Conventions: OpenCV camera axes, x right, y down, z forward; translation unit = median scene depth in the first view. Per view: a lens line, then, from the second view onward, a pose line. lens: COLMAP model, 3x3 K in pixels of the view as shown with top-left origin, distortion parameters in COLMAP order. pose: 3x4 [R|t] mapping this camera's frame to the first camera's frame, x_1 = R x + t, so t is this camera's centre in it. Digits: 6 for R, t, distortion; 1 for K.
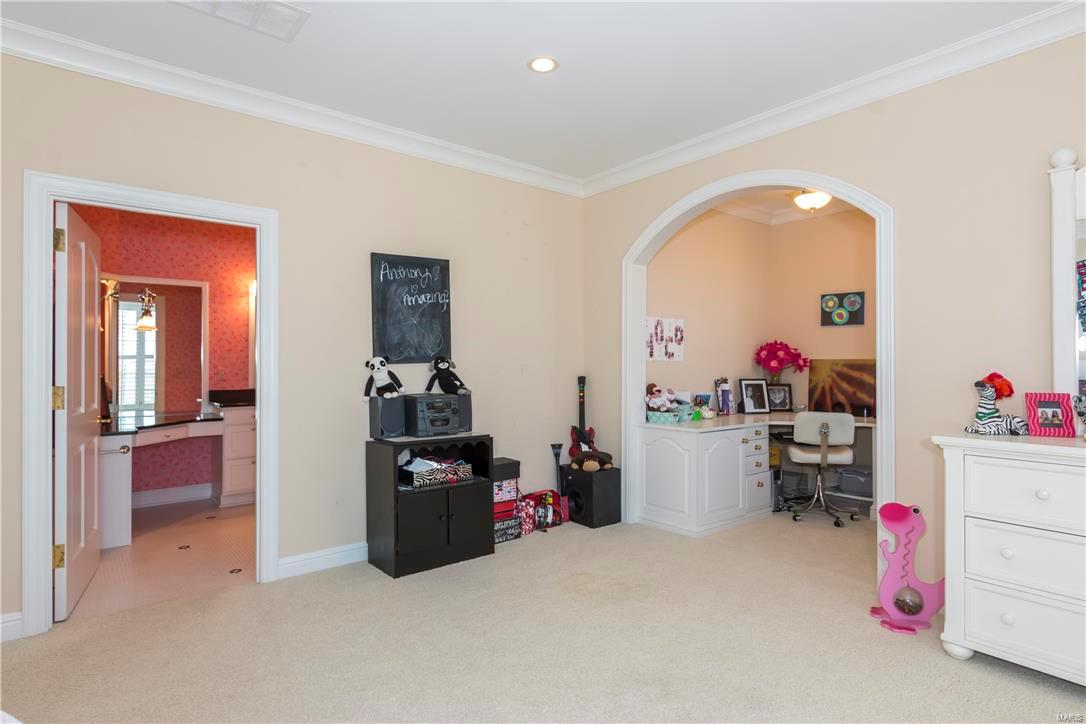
lens RADIAL K [[568.0, 0, 543.0], [0, 568.0, 362.0], [0, 0, 1]] dist [0.001214, 0.000120]
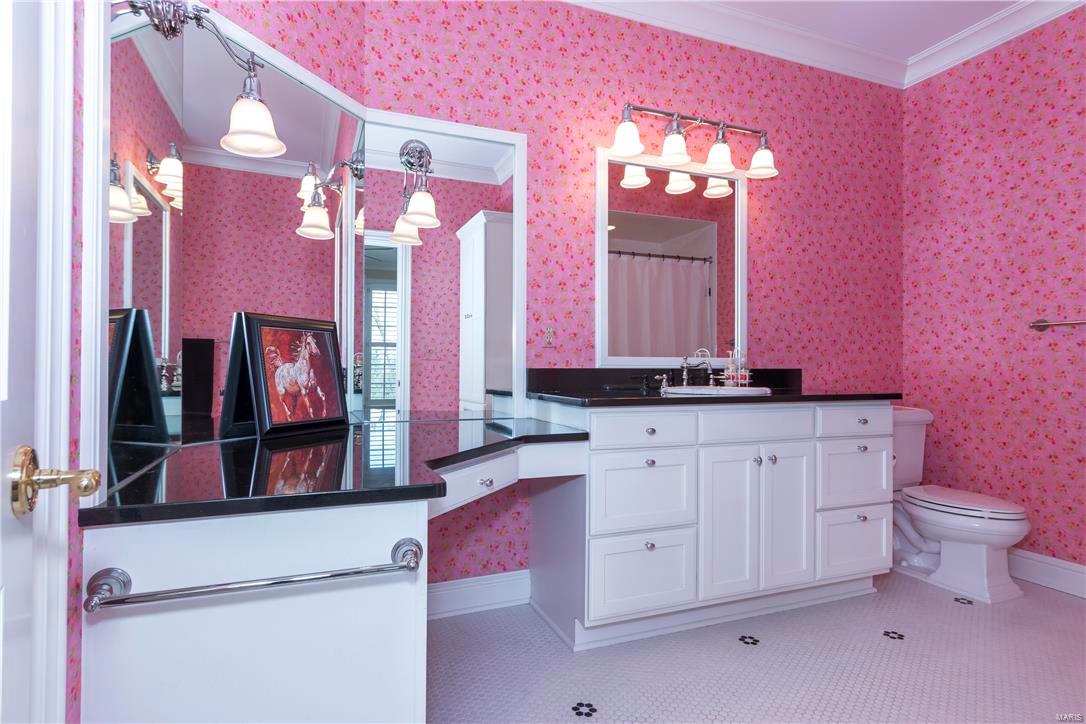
lens RADIAL K [[568.0, 0, 543.0], [0, 568.0, 362.0], [0, 0, 1]] dist [0.001214, 0.000120]
pose [[0.956262, -0.000302, -0.292511, -0.259930], [-0.001656, 0.999978, -0.006446, 0.028022], [0.292506, 0.006648, 0.956240, 0.332131]]
